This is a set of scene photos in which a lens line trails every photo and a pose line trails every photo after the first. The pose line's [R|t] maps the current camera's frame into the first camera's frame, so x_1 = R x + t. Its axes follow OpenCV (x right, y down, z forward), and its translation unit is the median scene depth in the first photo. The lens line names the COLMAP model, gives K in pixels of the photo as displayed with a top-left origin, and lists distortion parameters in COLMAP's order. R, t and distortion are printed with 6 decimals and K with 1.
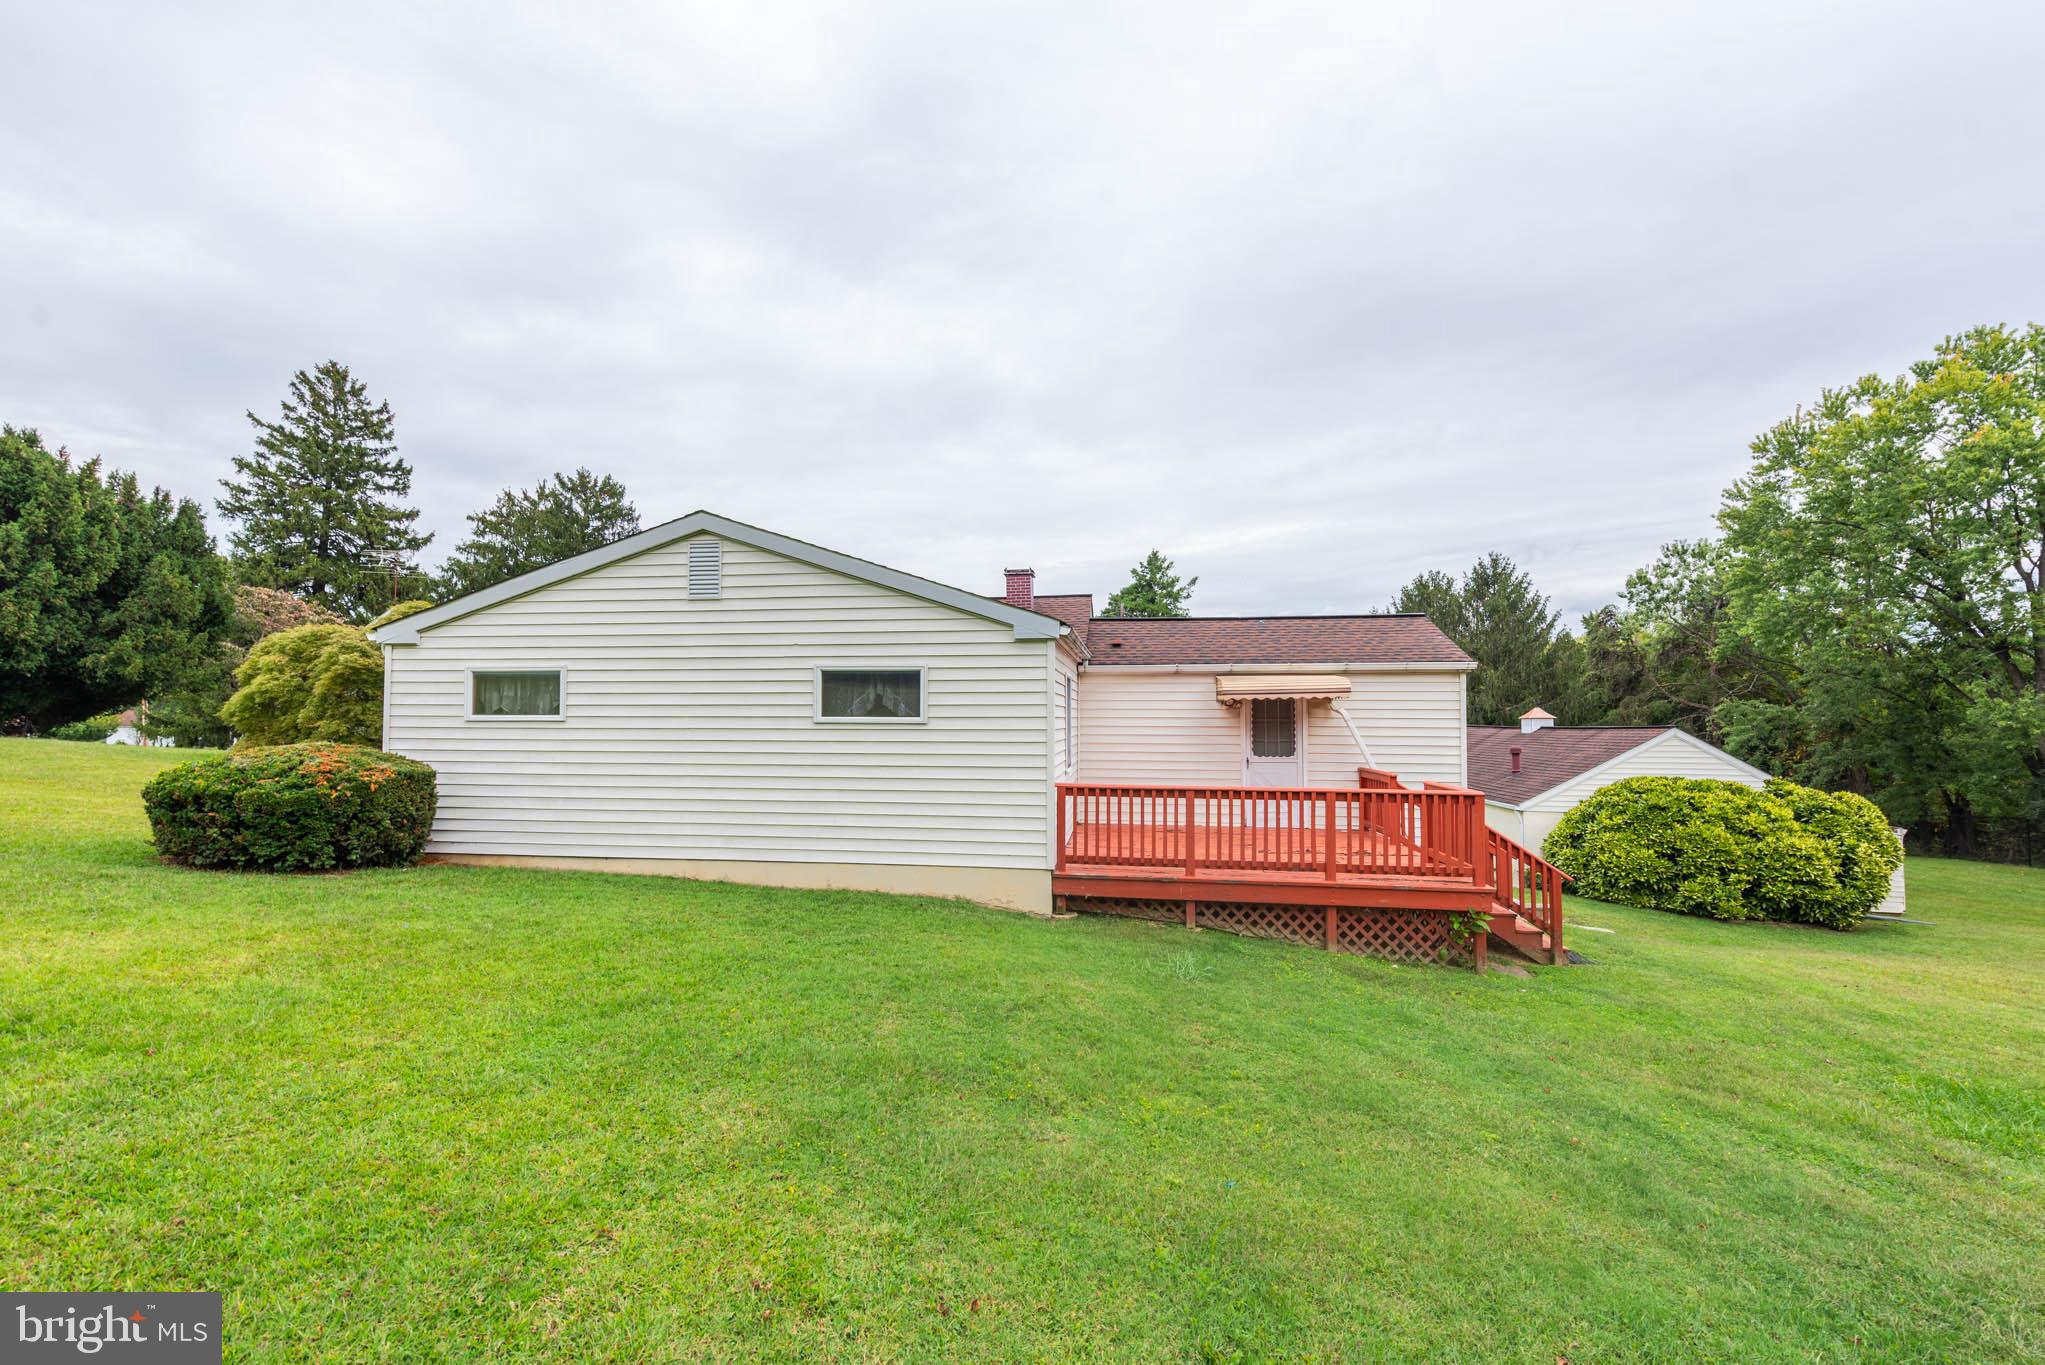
lens RADIAL K [[857.3, 0, 1022.5], [0, 857.3, 682.5], [0, 0, 1]] dist [-0.000918, -0.000093]
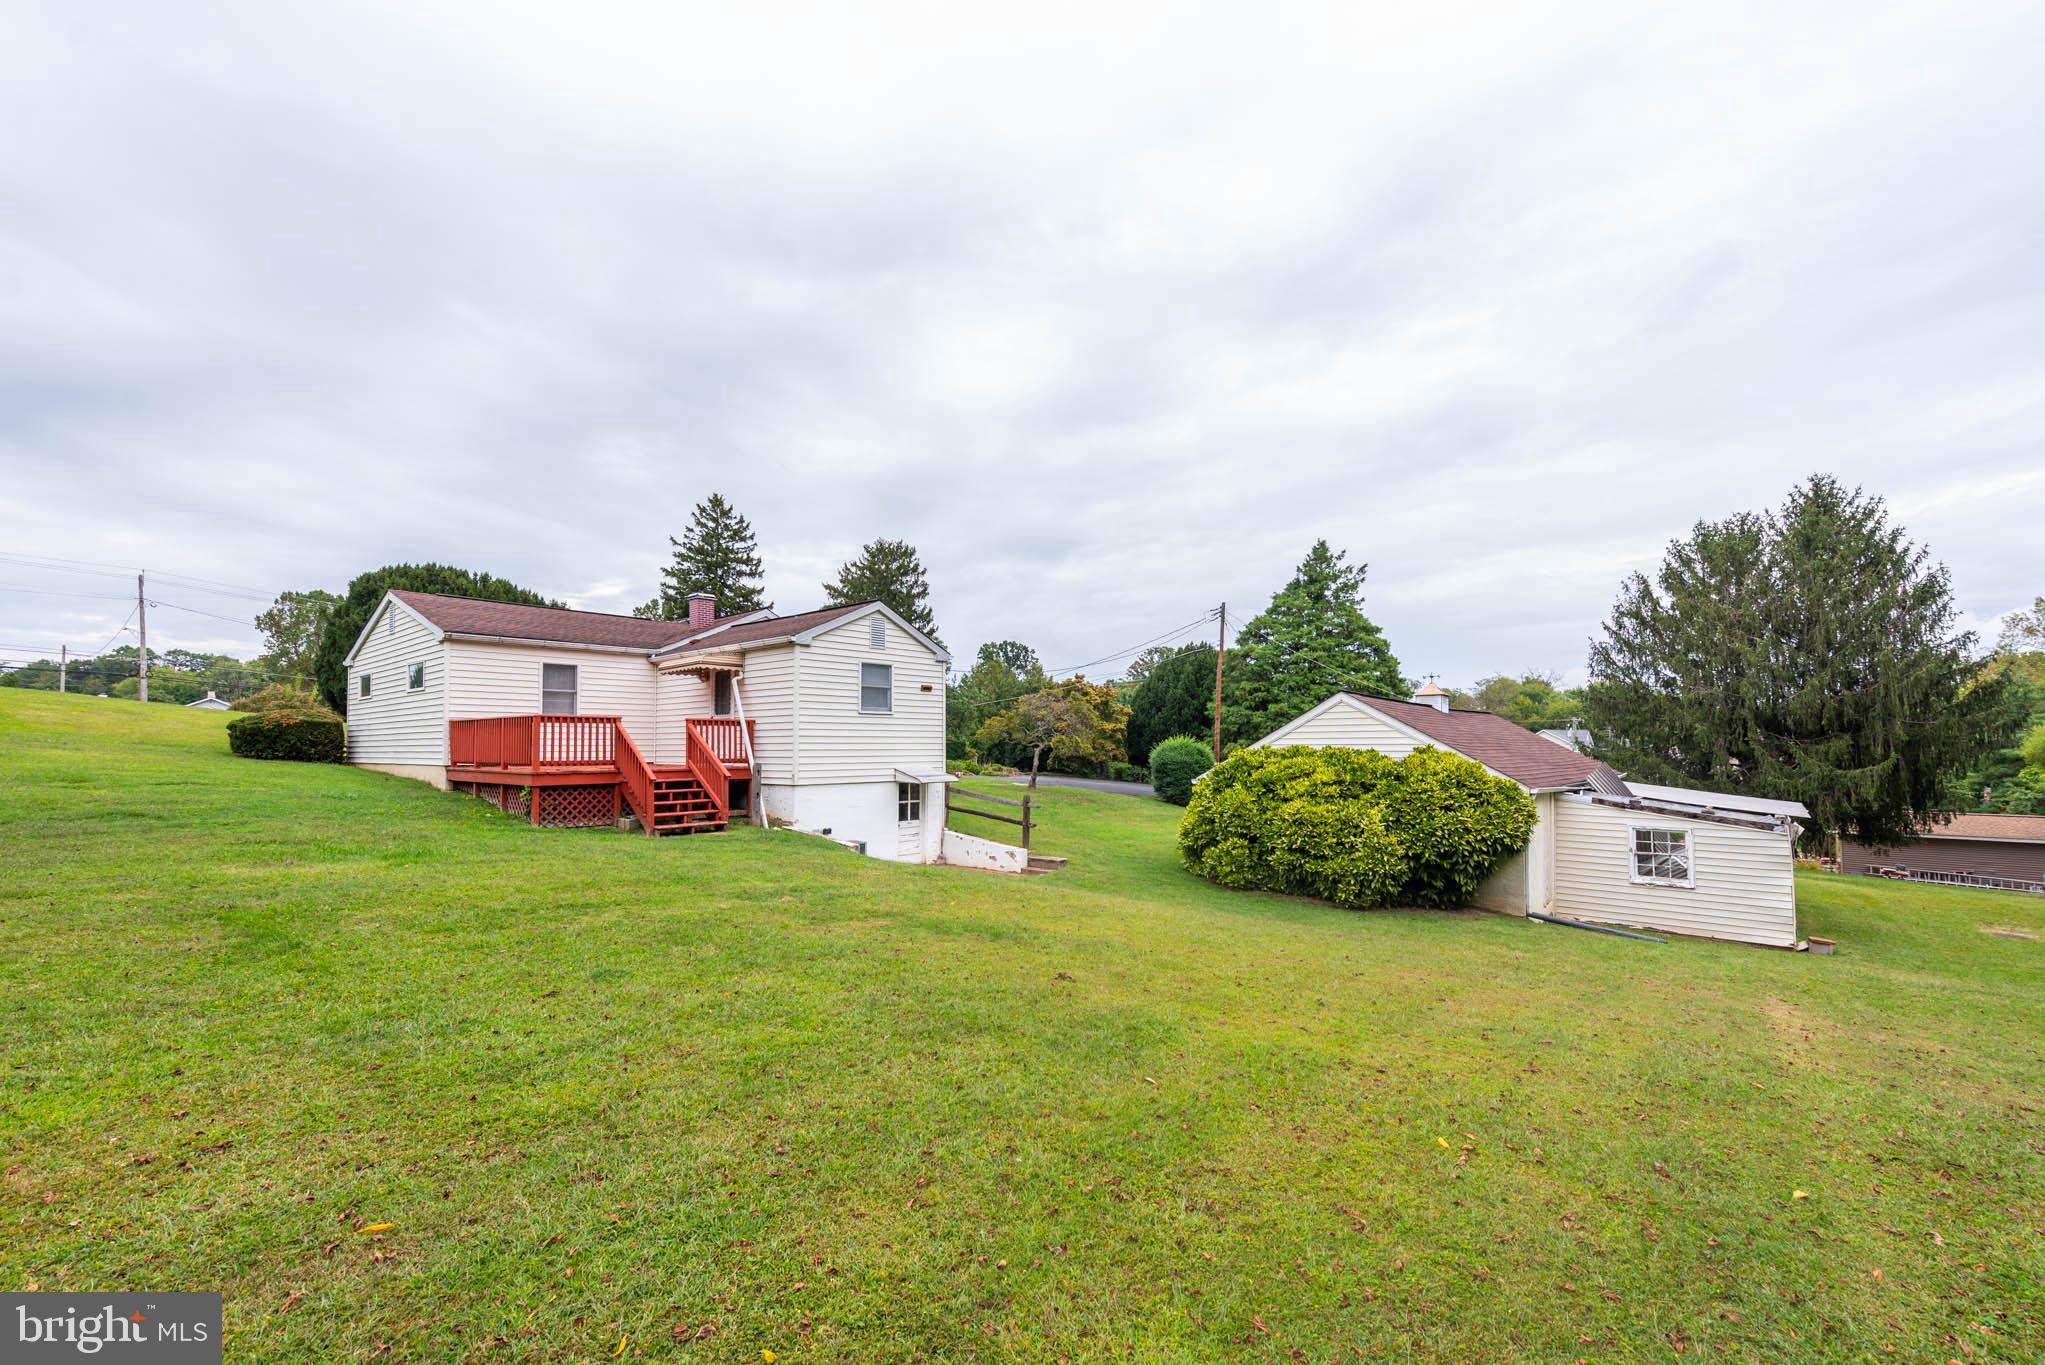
lens RADIAL K [[857.3, 0, 1022.5], [0, 857.3, 682.5], [0, 0, 1]] dist [-0.000918, -0.000093]
pose [[0.840731, -0.045375, -0.539548, 0.441595], [0.025331, 0.998687, -0.044516, 0.035503], [0.540860, 0.023759, 0.840777, 0.036805]]
